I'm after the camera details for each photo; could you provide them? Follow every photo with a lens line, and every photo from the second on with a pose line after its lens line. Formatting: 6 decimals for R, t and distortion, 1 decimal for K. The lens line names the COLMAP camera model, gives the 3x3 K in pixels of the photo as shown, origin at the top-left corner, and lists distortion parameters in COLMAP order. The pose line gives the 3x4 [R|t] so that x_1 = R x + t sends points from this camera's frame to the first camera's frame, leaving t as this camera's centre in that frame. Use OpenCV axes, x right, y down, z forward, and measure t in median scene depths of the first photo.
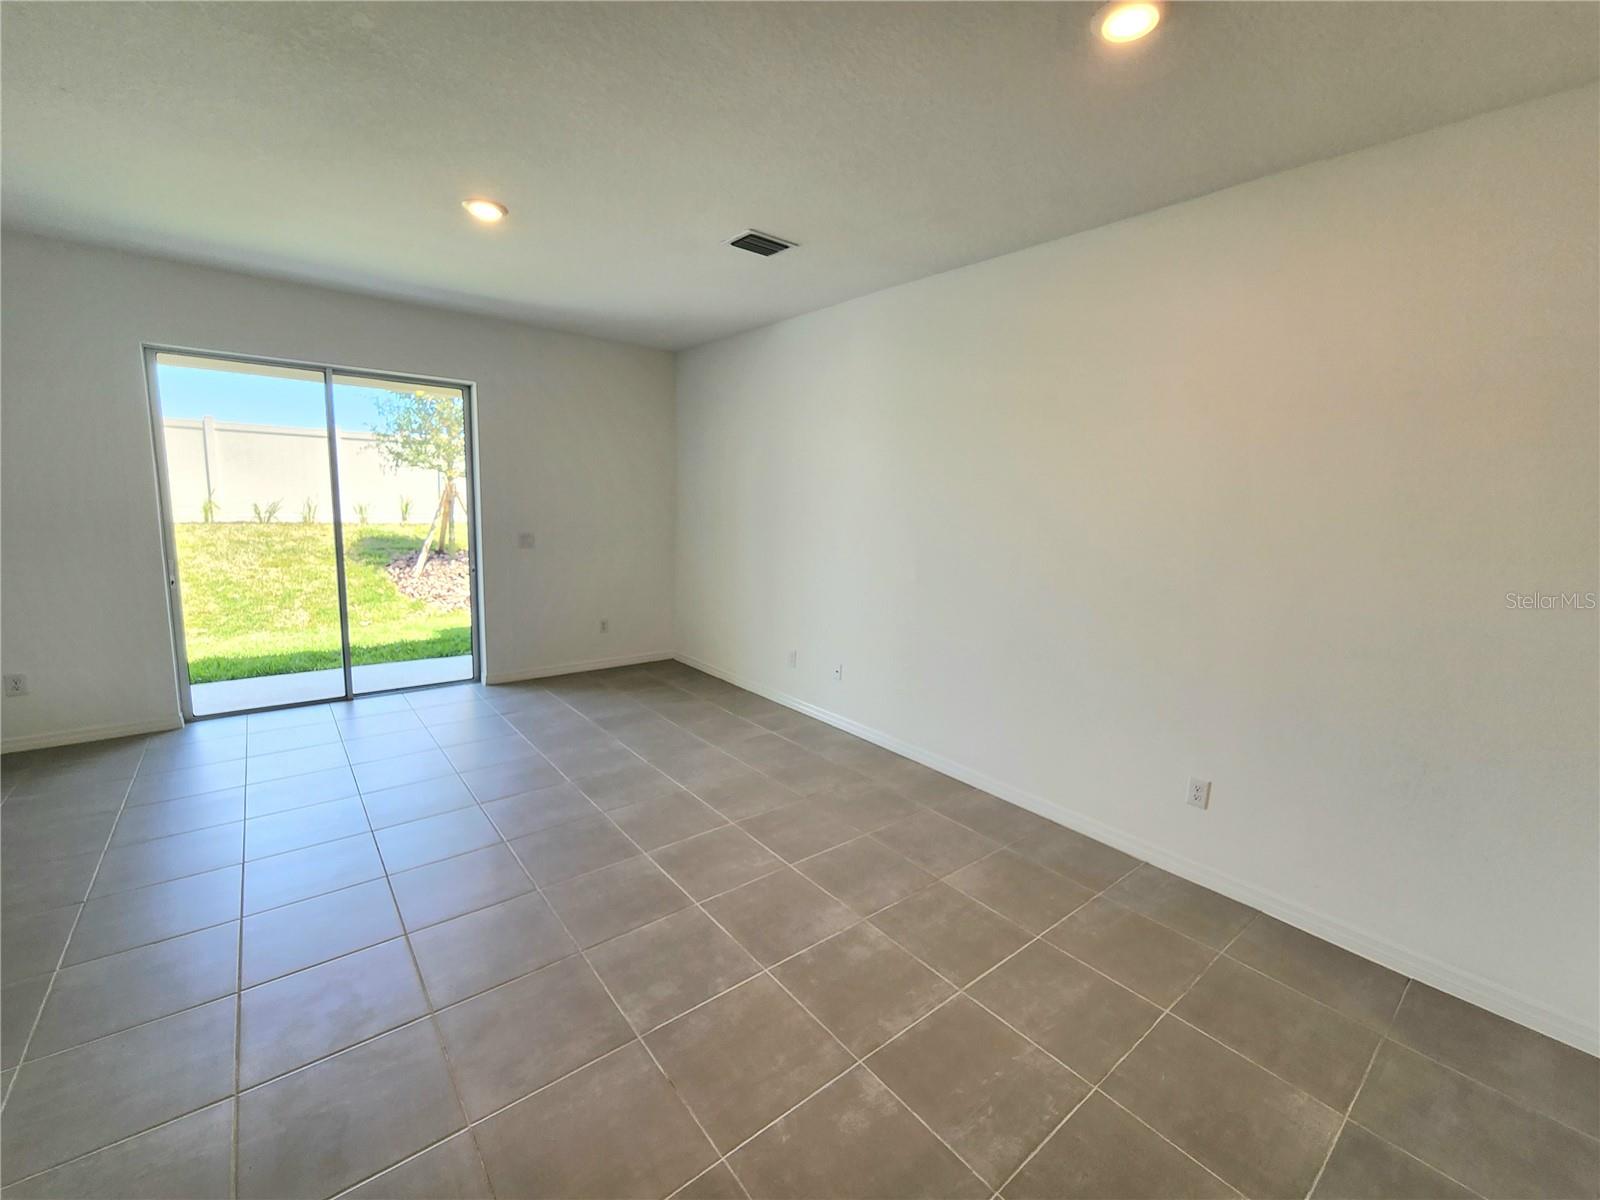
lens RADIAL K [[662.6, 0, 796.9], [0, 662.6, 594.9], [0, 0, 1]] dist [0.000204, 0.000148]
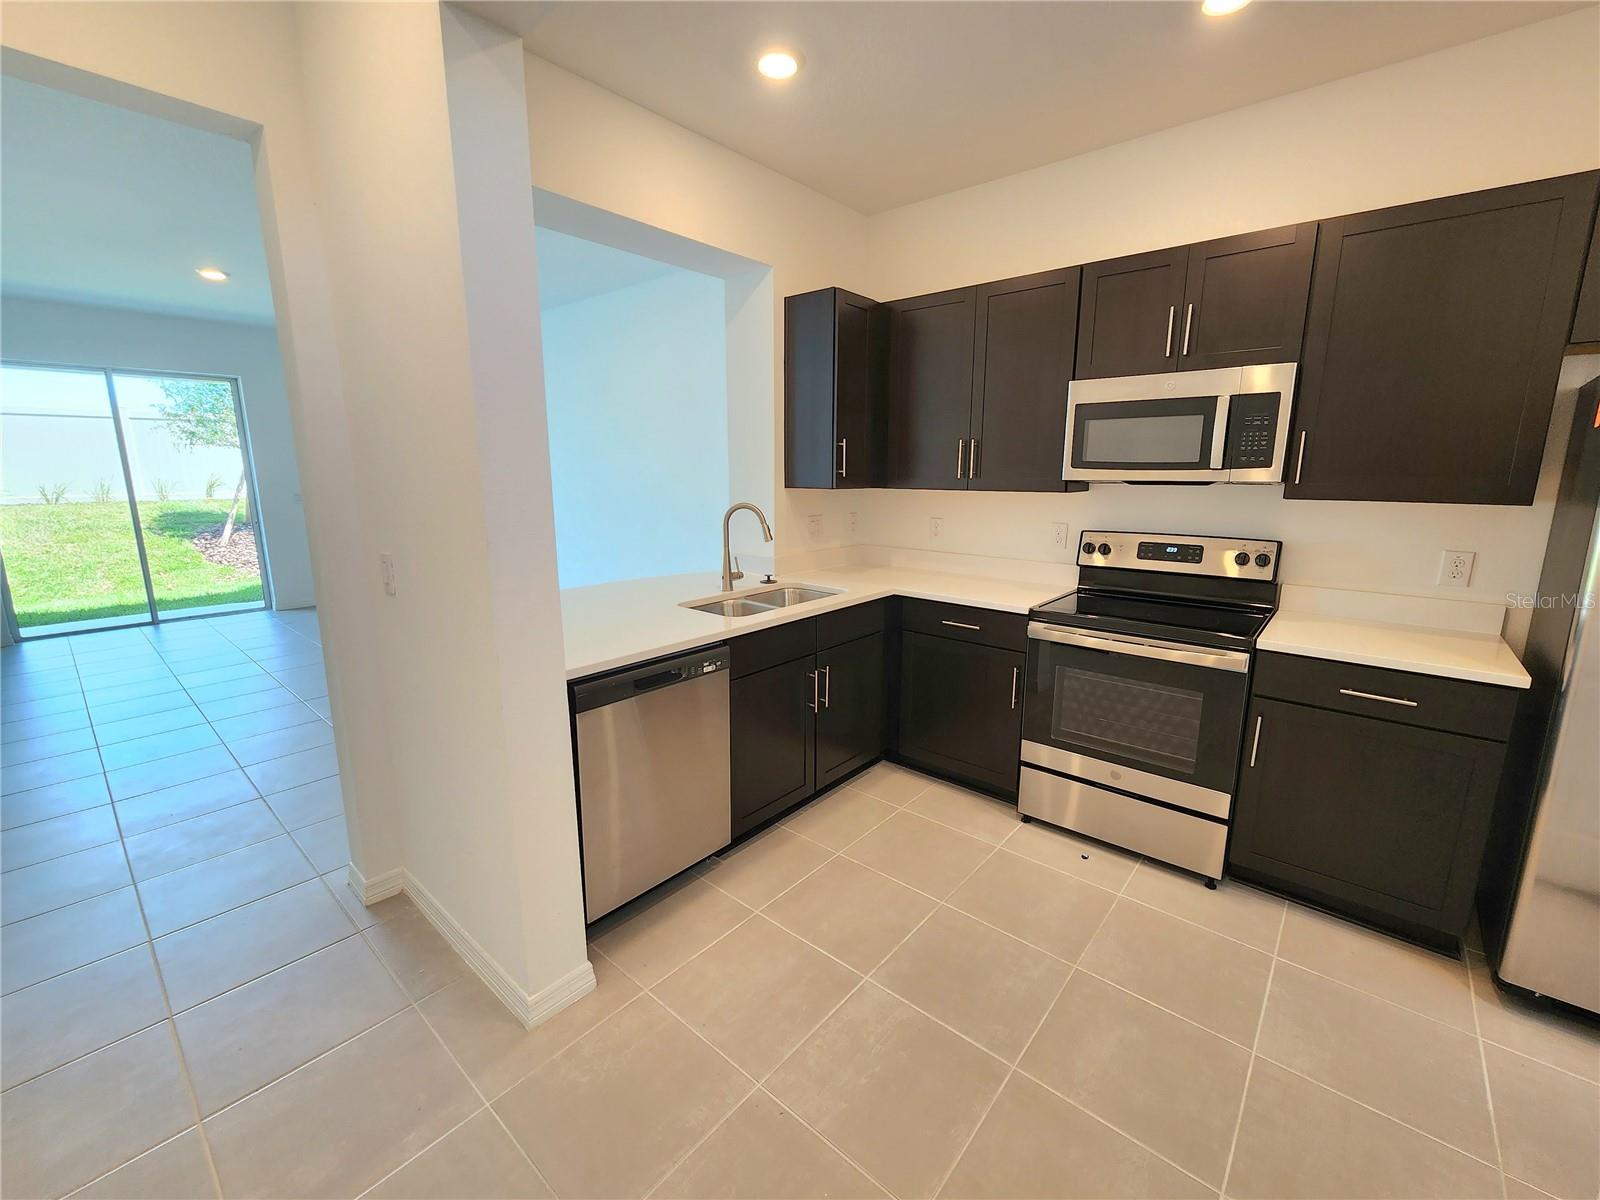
lens RADIAL K [[658.6, 0, 806.6], [0, 658.6, 595.7], [0, 0, 1]] dist [-0.001560, -0.001020]
pose [[0.981965, -0.067769, 0.176501, 0.196690], [0.058784, 0.996718, 0.055652, 0.057520], [-0.179694, -0.044273, 0.982726, -0.273476]]
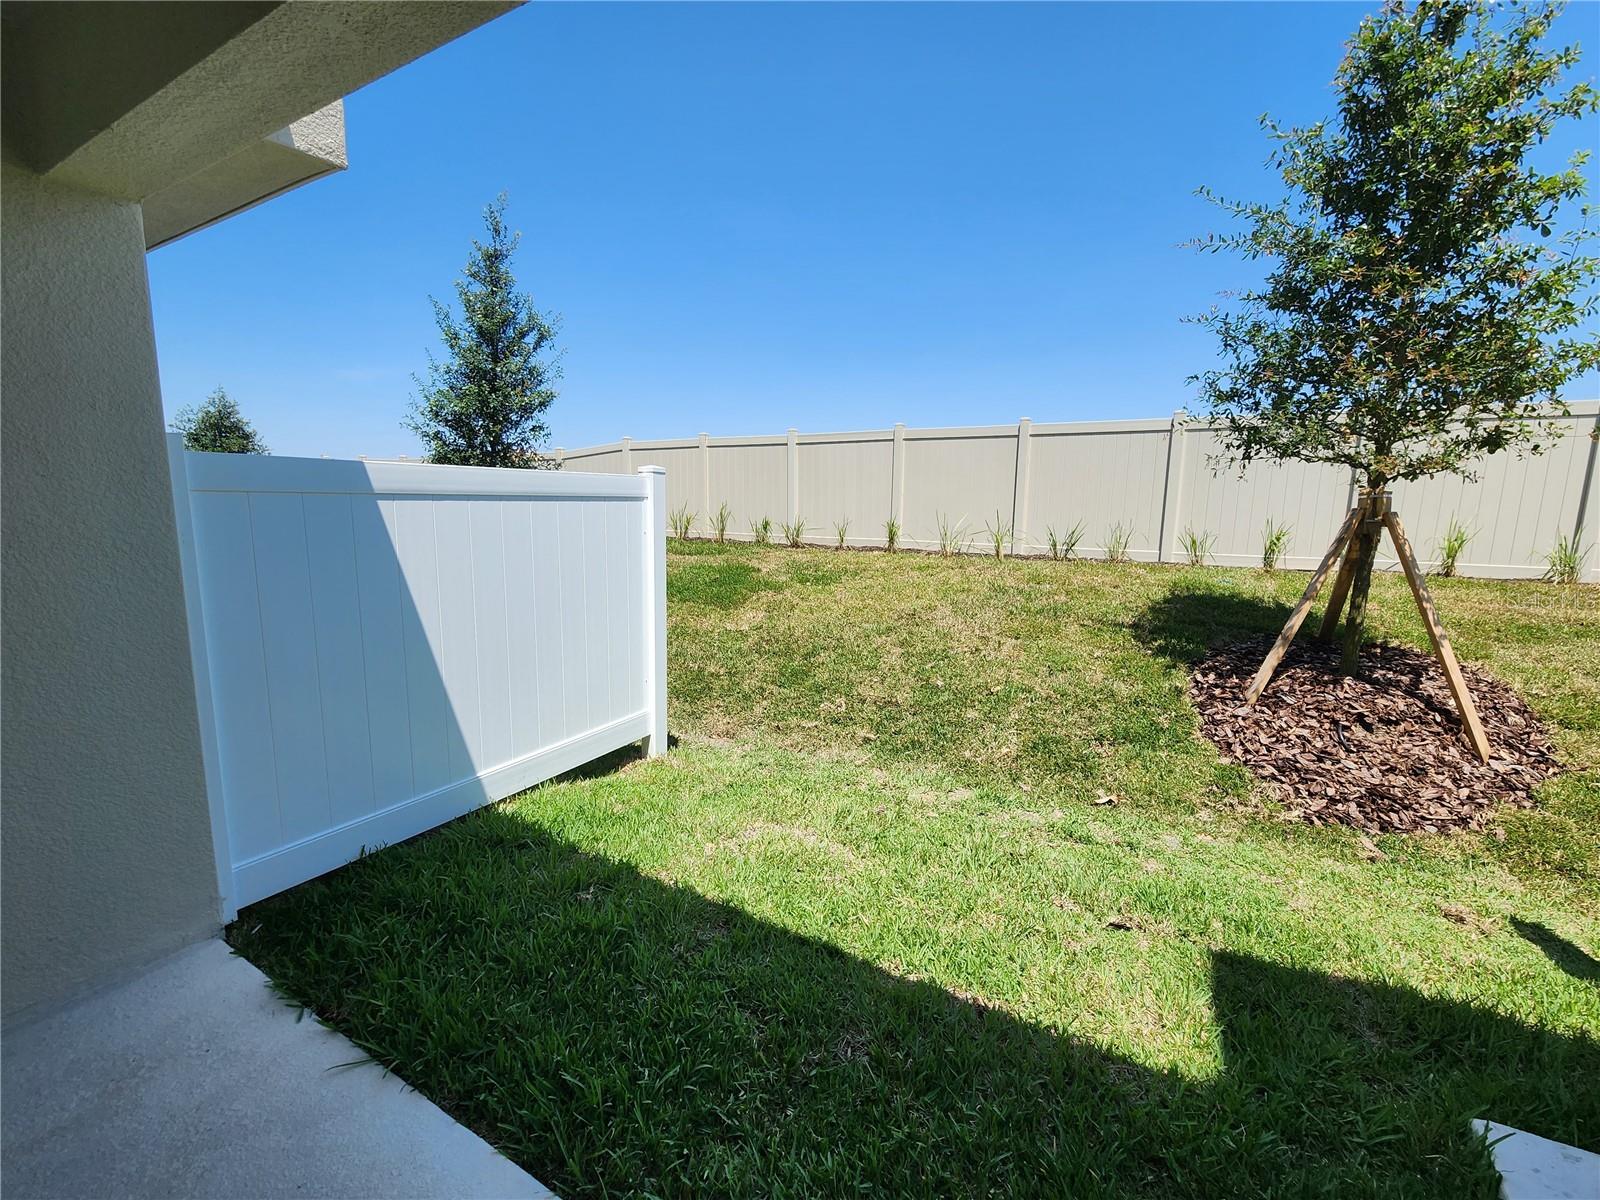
lens RADIAL K [[658.6, 0, 806.6], [0, 658.6, 595.7], [0, 0, 1]] dist [-0.001560, -0.001020]
pose [[0.378313, 0.104827, -0.919723, -0.355140], [-0.134340, 0.989266, 0.057495, -0.104707], [0.915878, 0.101805, 0.388335, 0.679728]]
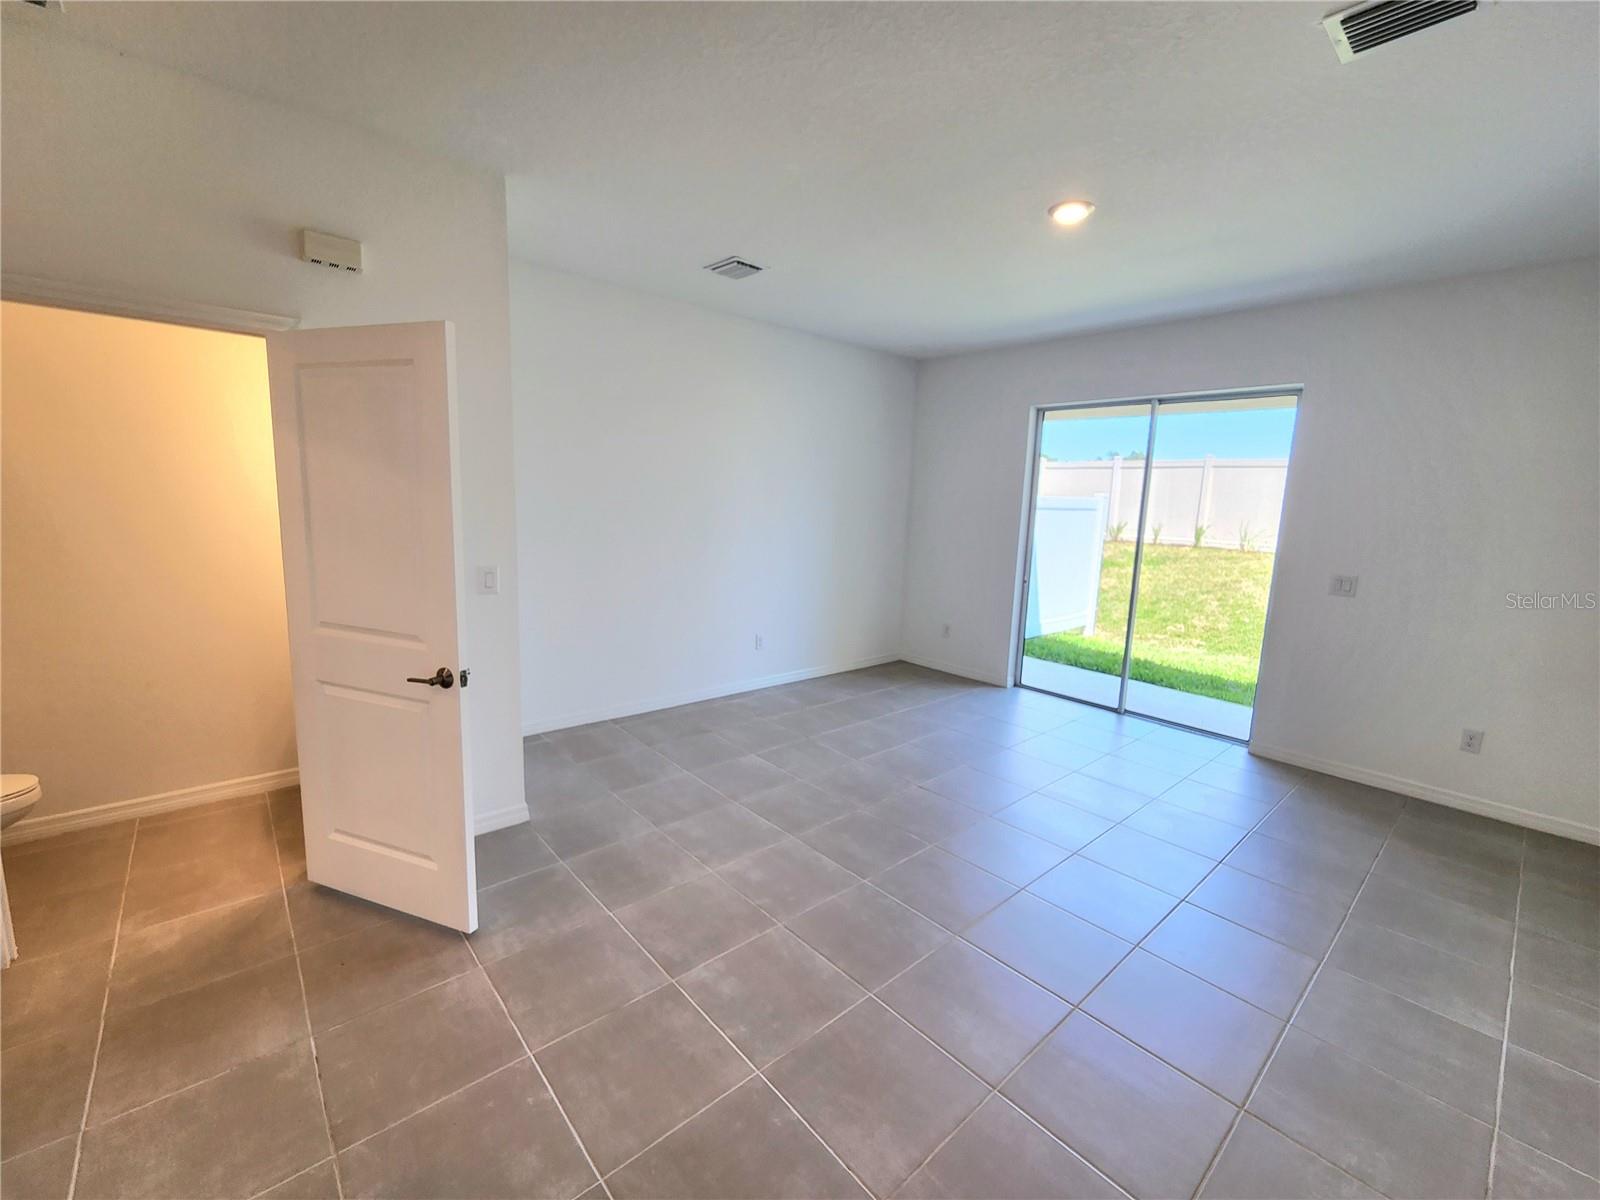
lens RADIAL K [[658.6, 0, 806.6], [0, 658.6, 595.7], [0, 0, 1]] dist [-0.001560, -0.001020]
pose [[0.051683, 0.121795, -0.991209, 0.178291], [-0.178949, 0.977600, 0.110792, -0.028932], [0.982500, 0.171649, 0.072321, 0.231518]]
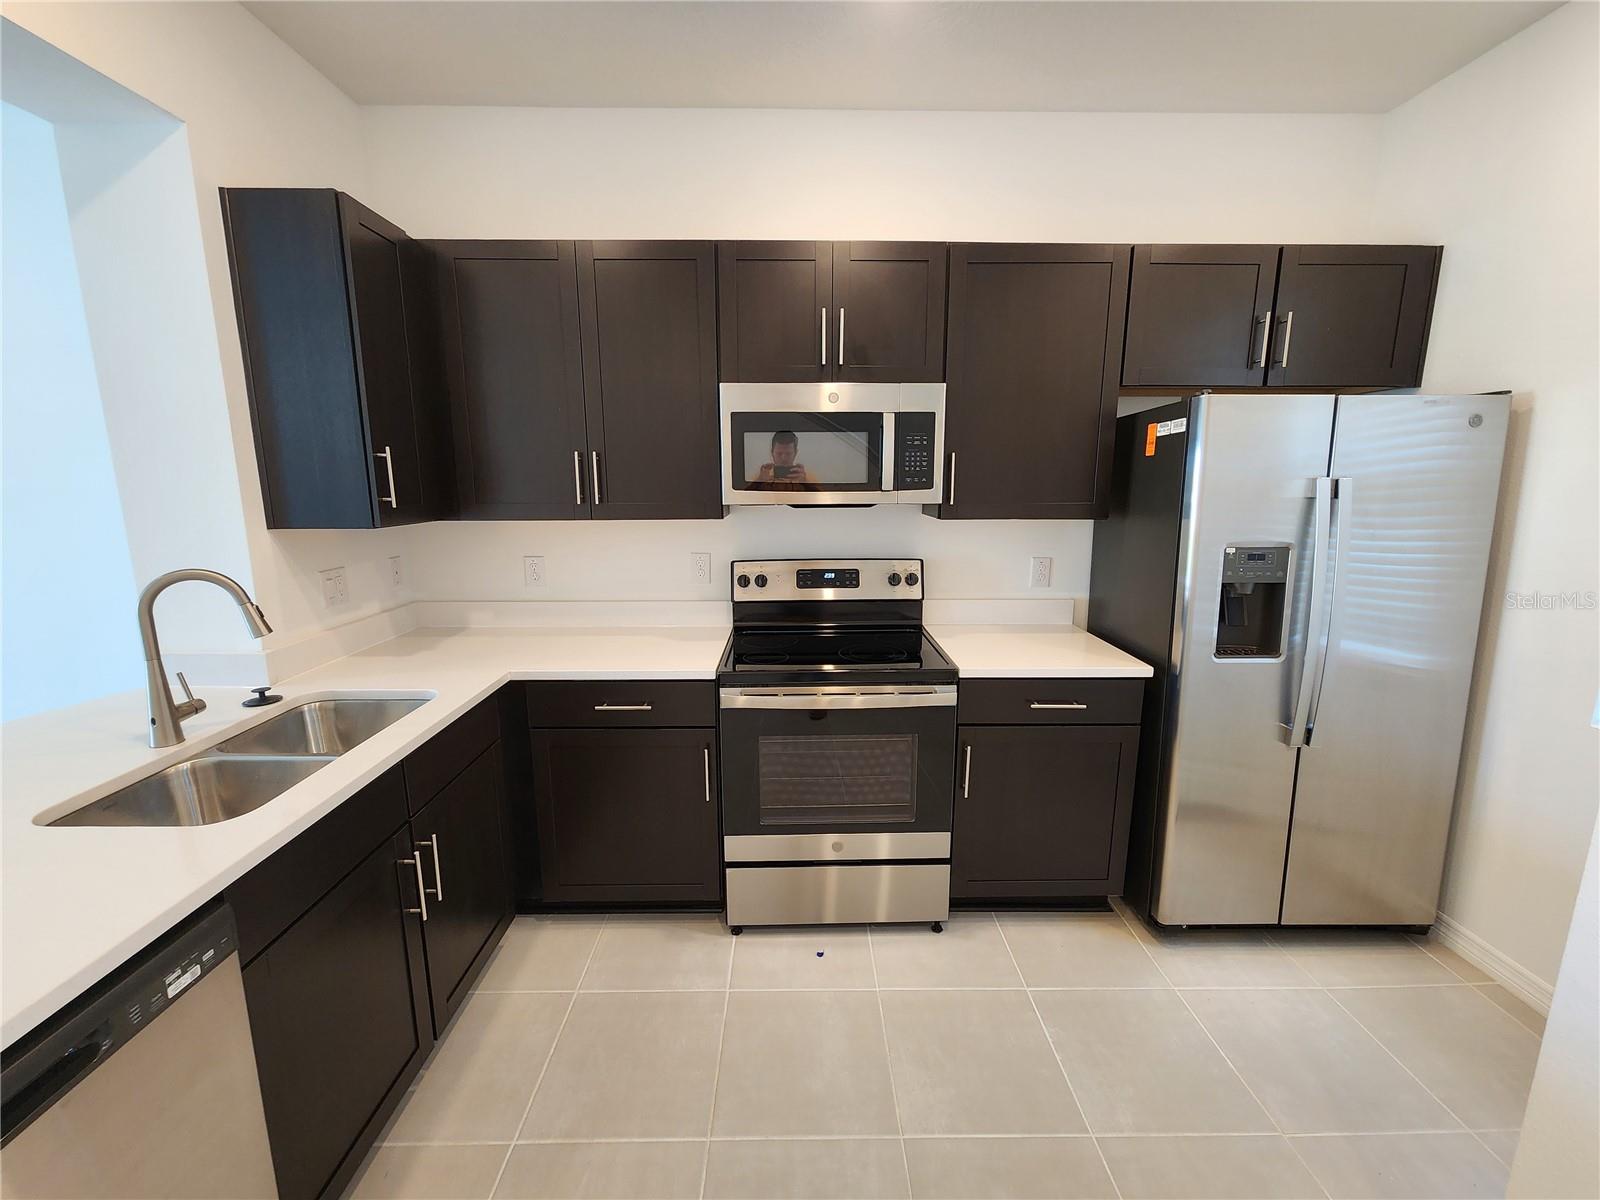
lens RADIAL K [[658.6, 0, 806.6], [0, 658.6, 595.7], [0, 0, 1]] dist [-0.001560, -0.001020]
pose [[0.613617, -0.178452, 0.769175, 0.193747], [0.136216, 0.983446, 0.119496, 0.035454], [-0.777766, 0.031449, 0.627767, -0.167040]]
